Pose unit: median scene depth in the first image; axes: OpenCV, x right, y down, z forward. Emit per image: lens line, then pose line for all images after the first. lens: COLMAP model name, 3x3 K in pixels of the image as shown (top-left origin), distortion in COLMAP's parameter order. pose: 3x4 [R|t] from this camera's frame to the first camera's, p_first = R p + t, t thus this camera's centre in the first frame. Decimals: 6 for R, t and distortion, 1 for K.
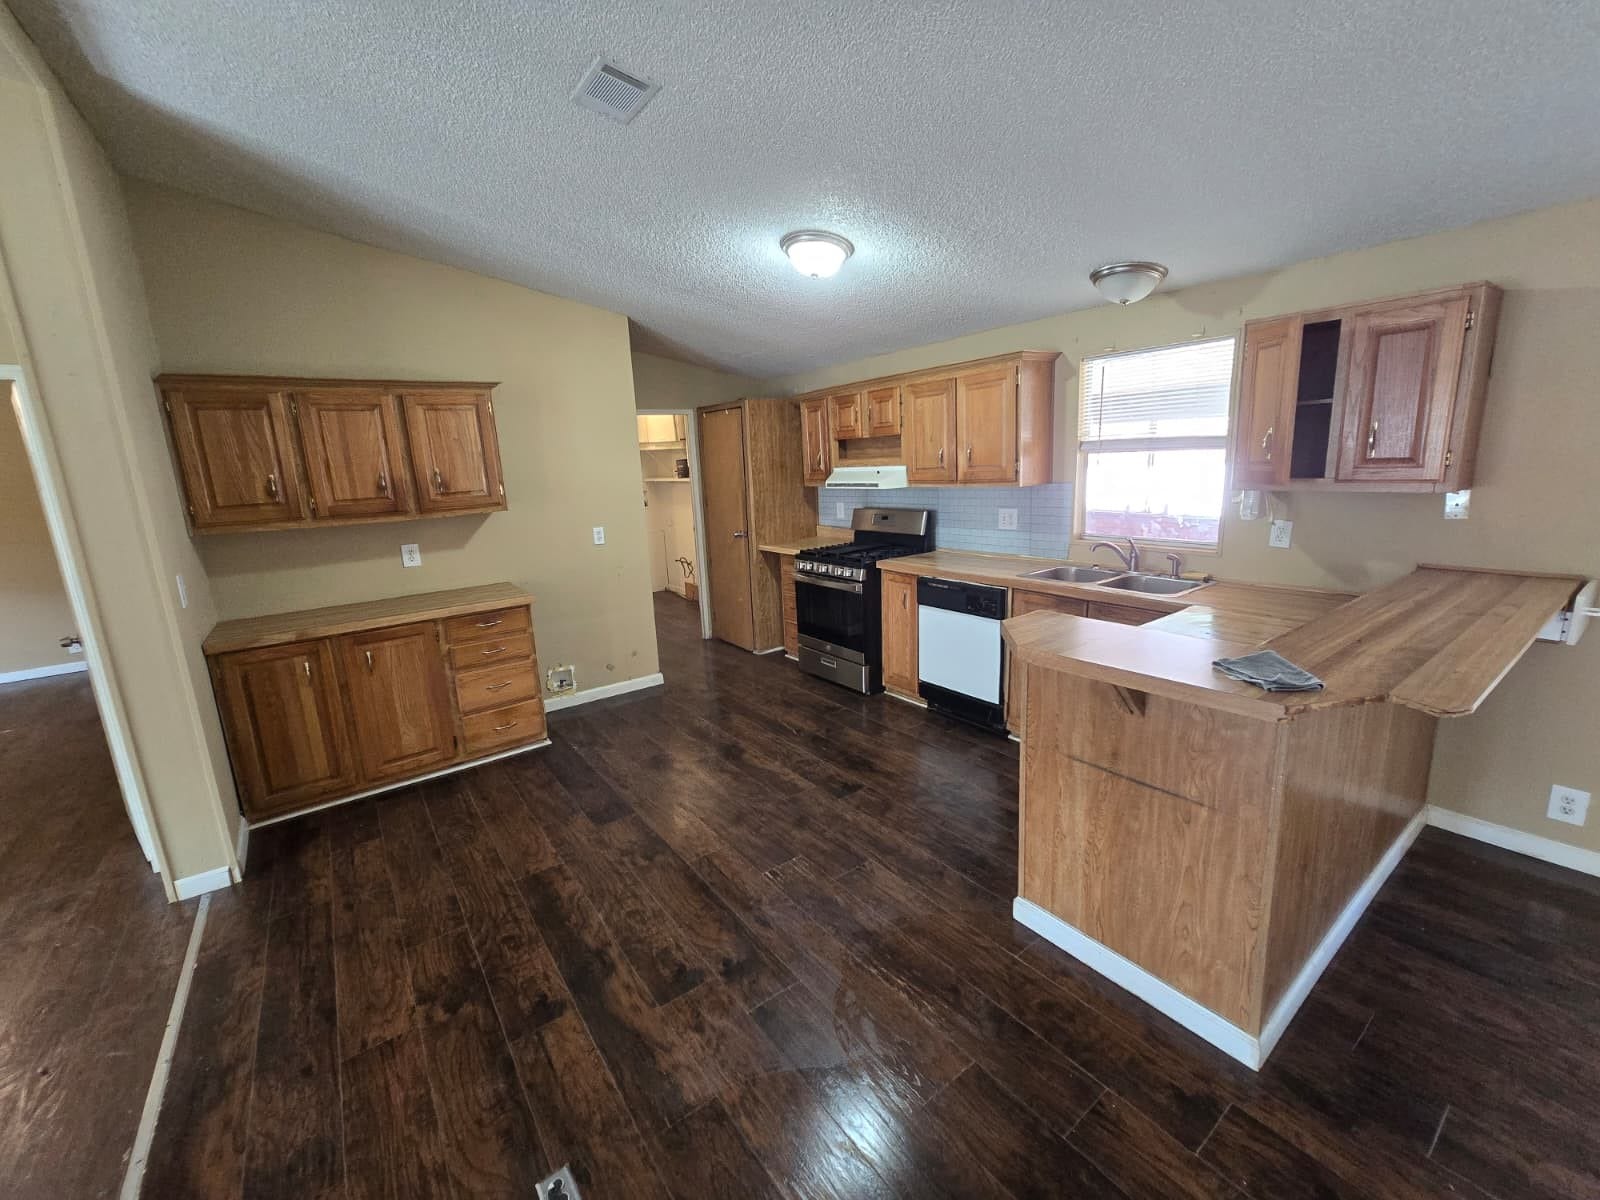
lens RADIAL K [[653.0, 0, 798.9], [0, 653.0, 591.7], [0, 0, 1]] dist [-0.011848, 0.004519]
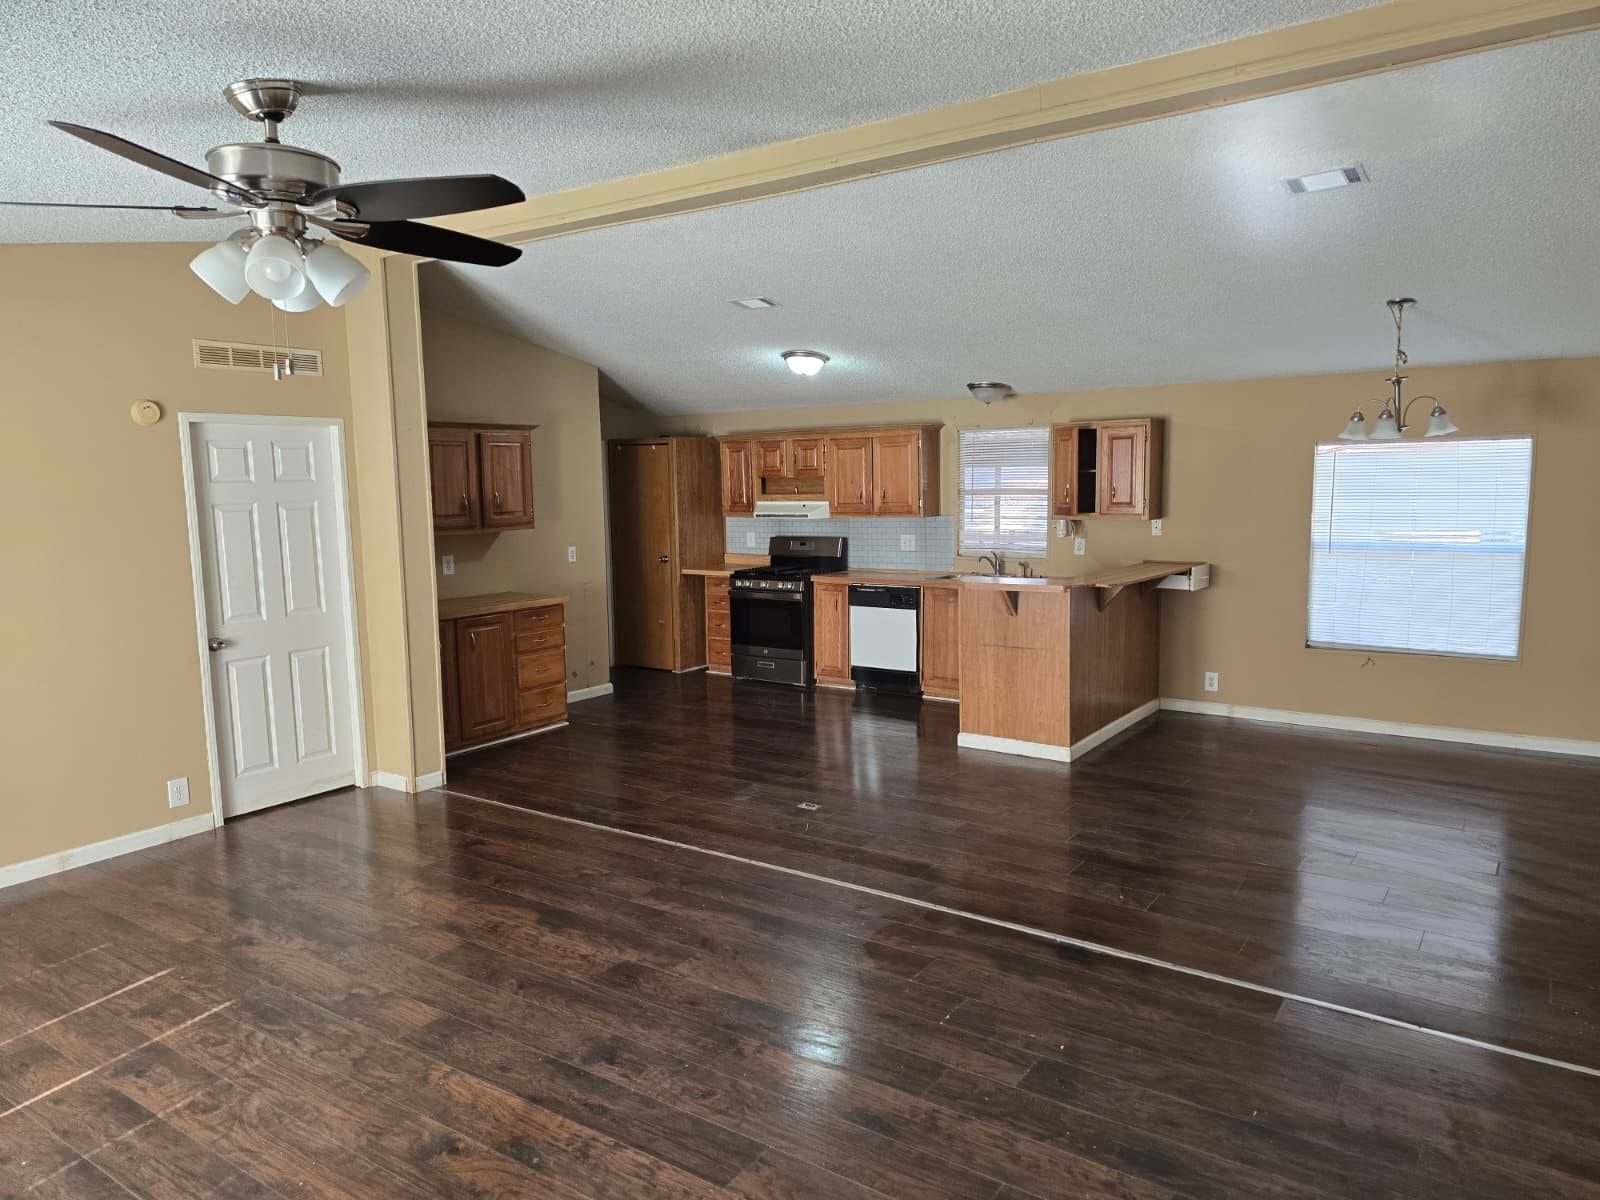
lens RADIAL K [[1092.7, 0, 799.1], [0, 1092.7, 606.9], [0, 0, 1]] dist [0.041488, -0.000098]
pose [[0.945123, -0.006941, 0.326640, -0.623387], [0.037303, 0.995529, -0.086779, 0.206290], [-0.324577, 0.094202, 0.941156, -1.019069]]
